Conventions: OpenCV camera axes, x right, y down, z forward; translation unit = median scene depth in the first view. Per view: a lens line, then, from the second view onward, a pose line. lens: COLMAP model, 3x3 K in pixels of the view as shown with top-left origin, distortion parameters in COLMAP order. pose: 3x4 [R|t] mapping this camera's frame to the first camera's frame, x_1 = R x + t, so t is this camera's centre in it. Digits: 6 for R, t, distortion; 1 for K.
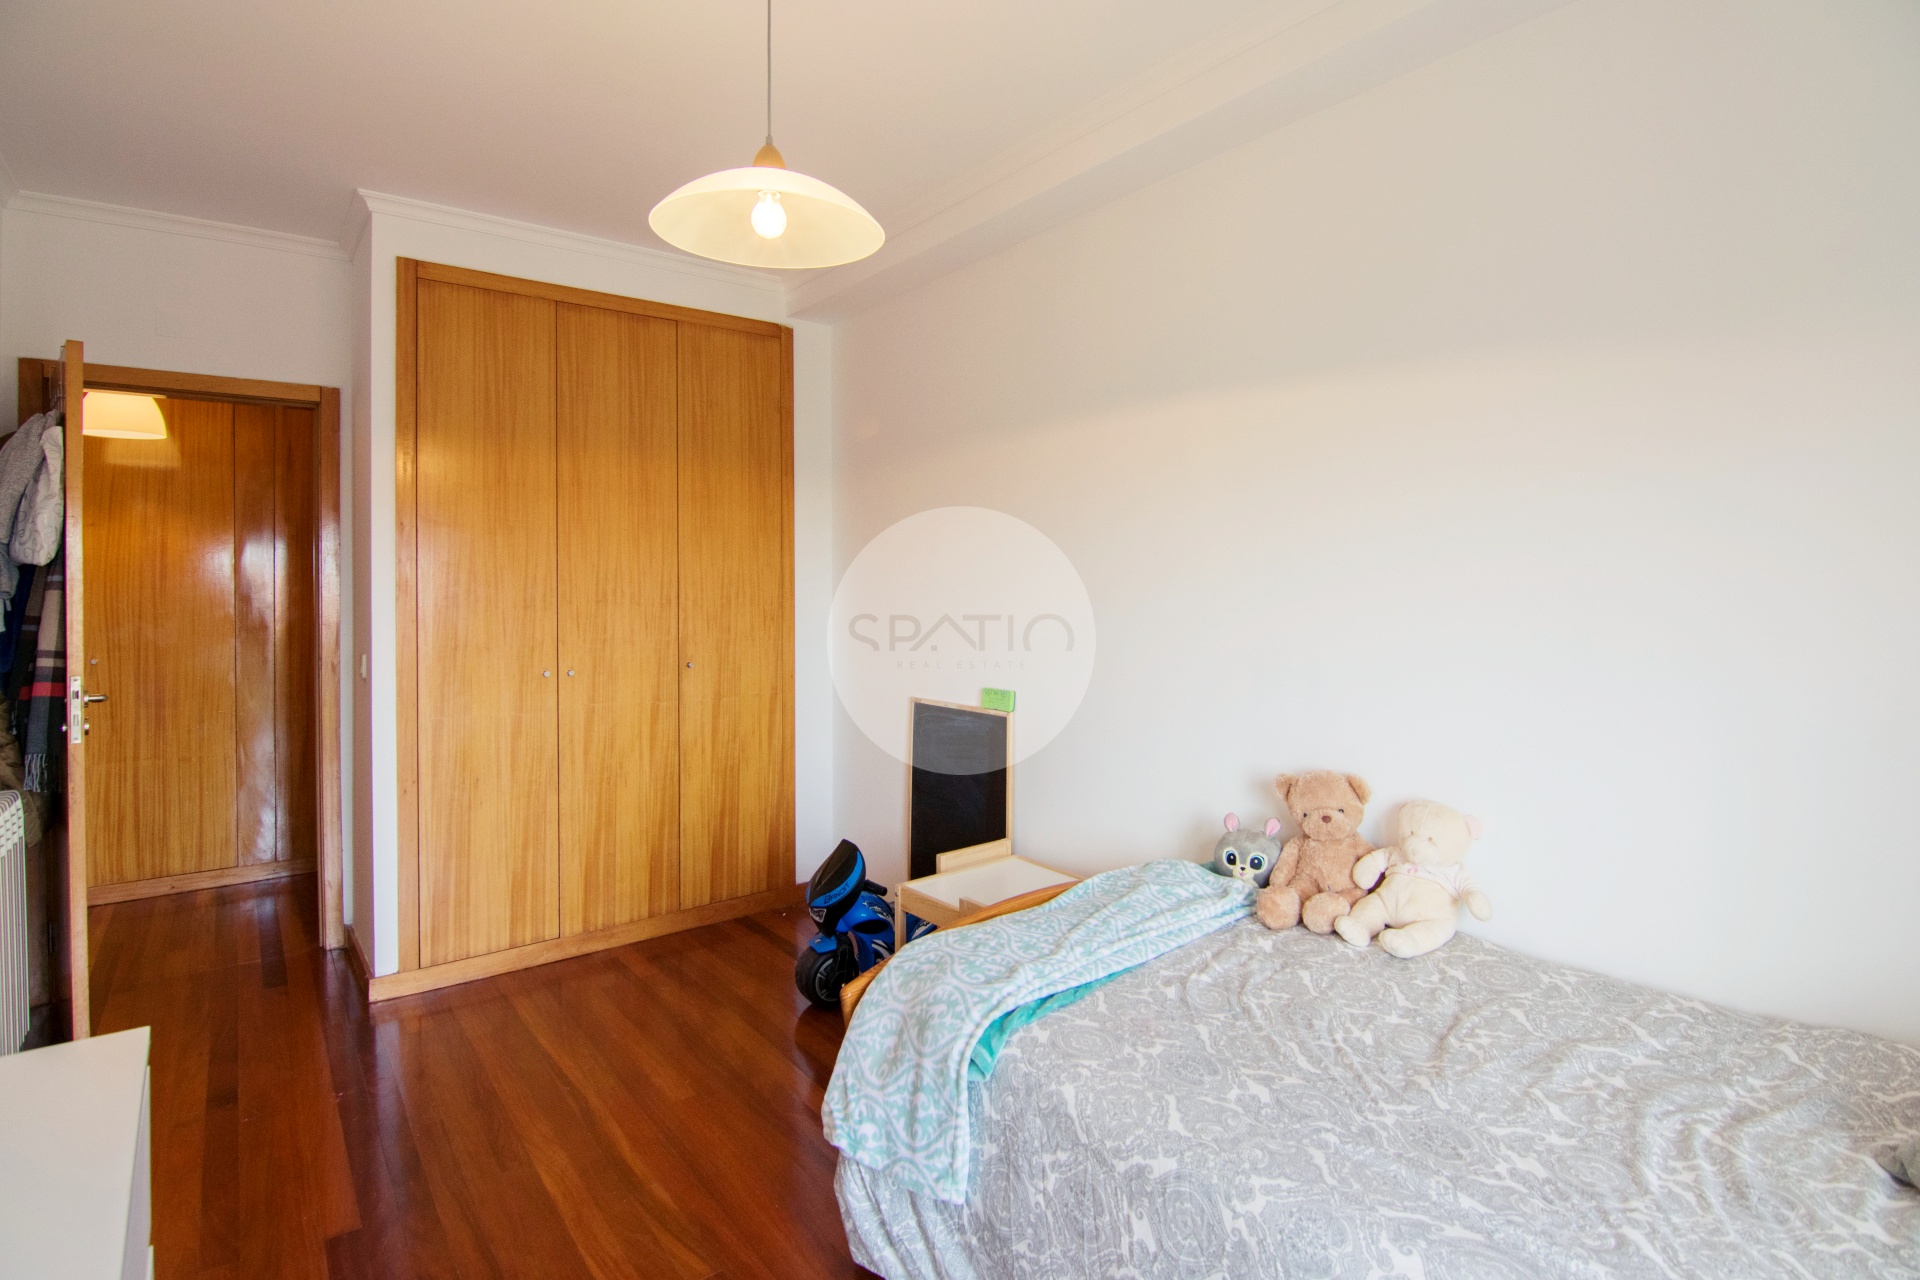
lens RADIAL K [[976.3, 0, 959.5], [0, 976.3, 601.1], [0, 0, 1]] dist [0.000471, -0.018795]
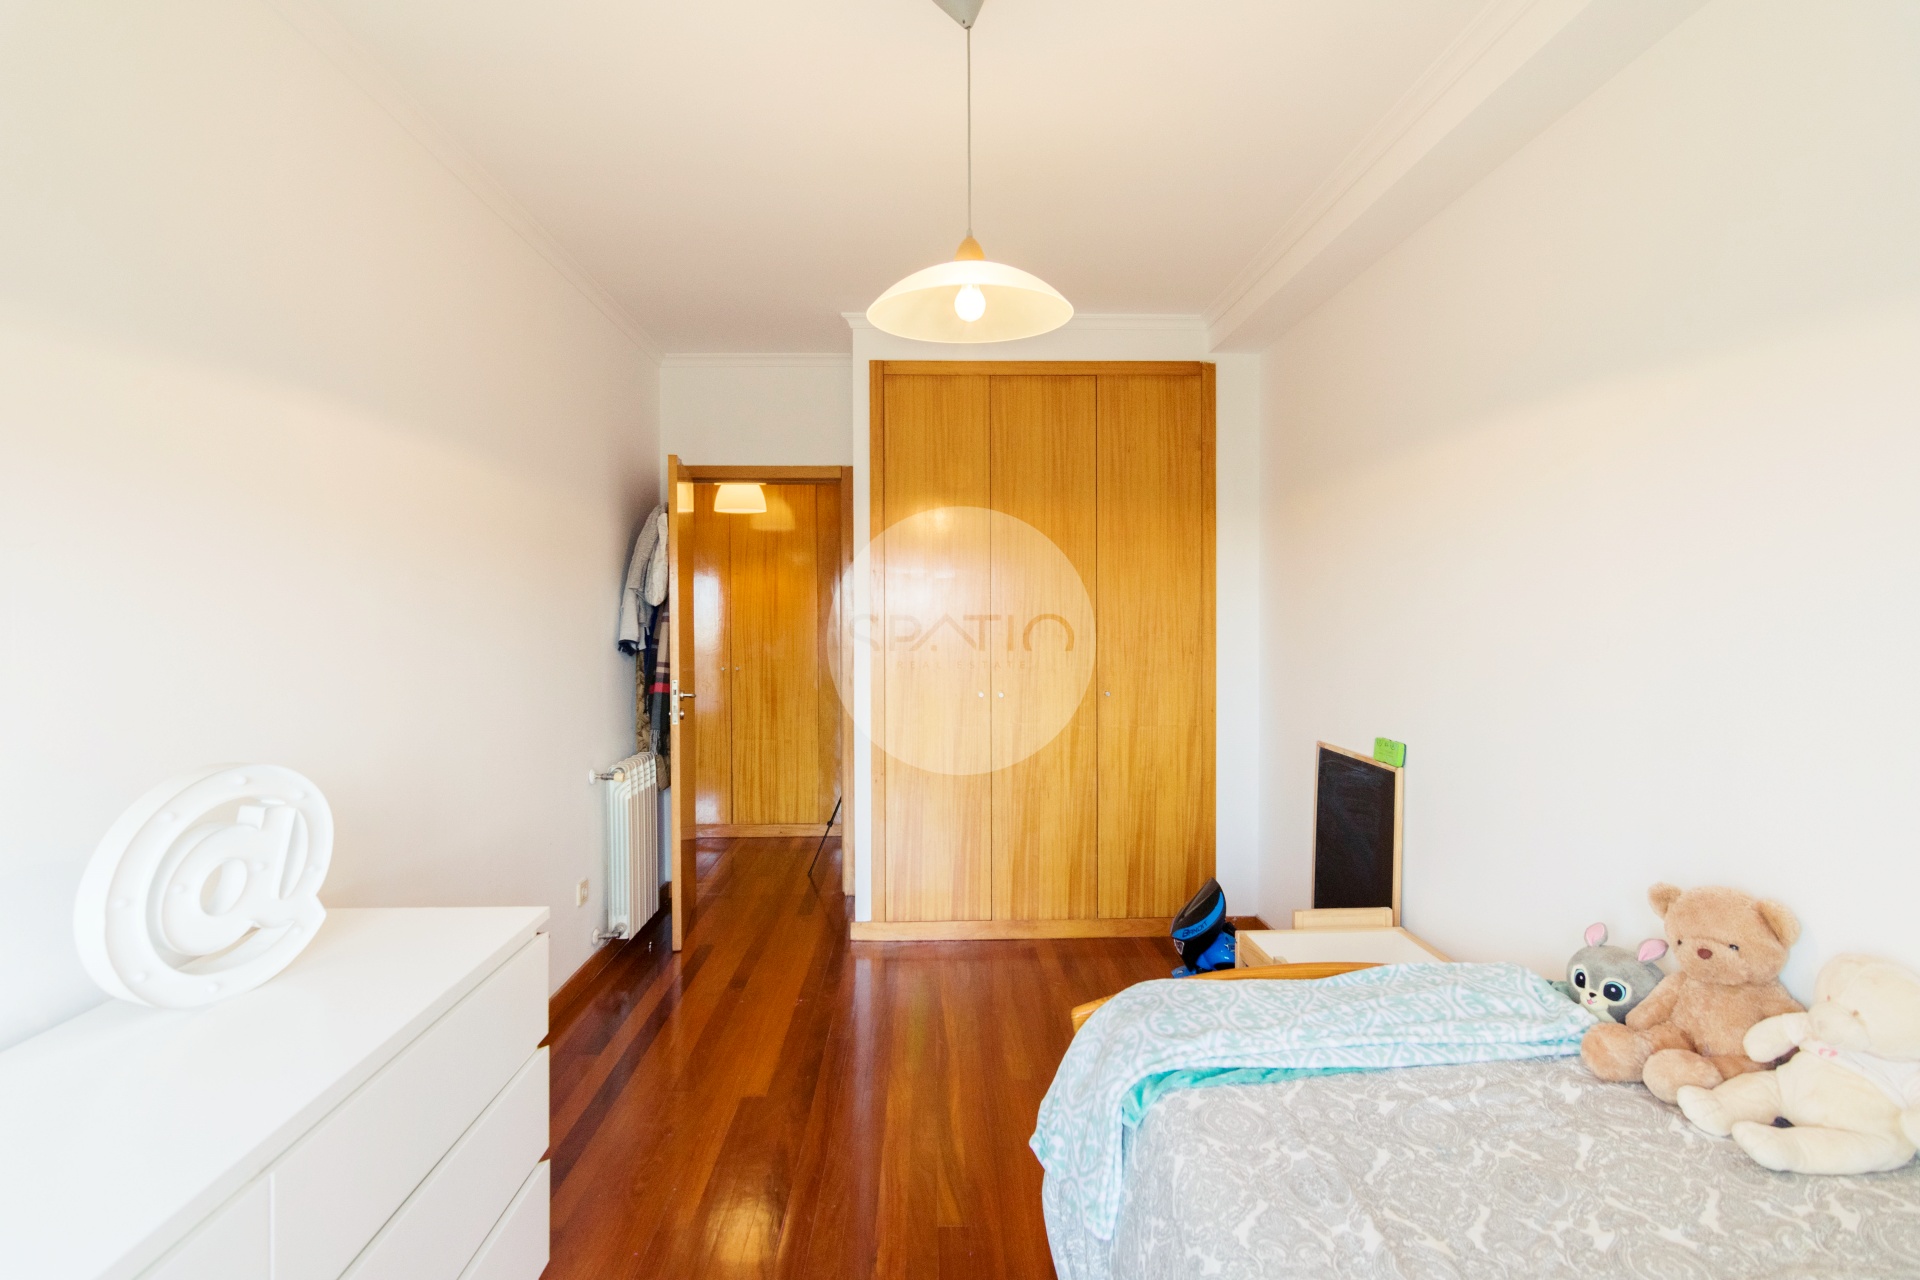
lens RADIAL K [[961.5, 0, 949.7], [0, 961.5, 638.0], [0, 0, 1]] dist [-0.012325, 0.007953]
pose [[0.795673, 0.020786, -0.605370, 0.325454], [-0.011451, 0.999749, 0.019277, -0.020652], [0.605619, -0.008406, 0.795711, 0.074194]]
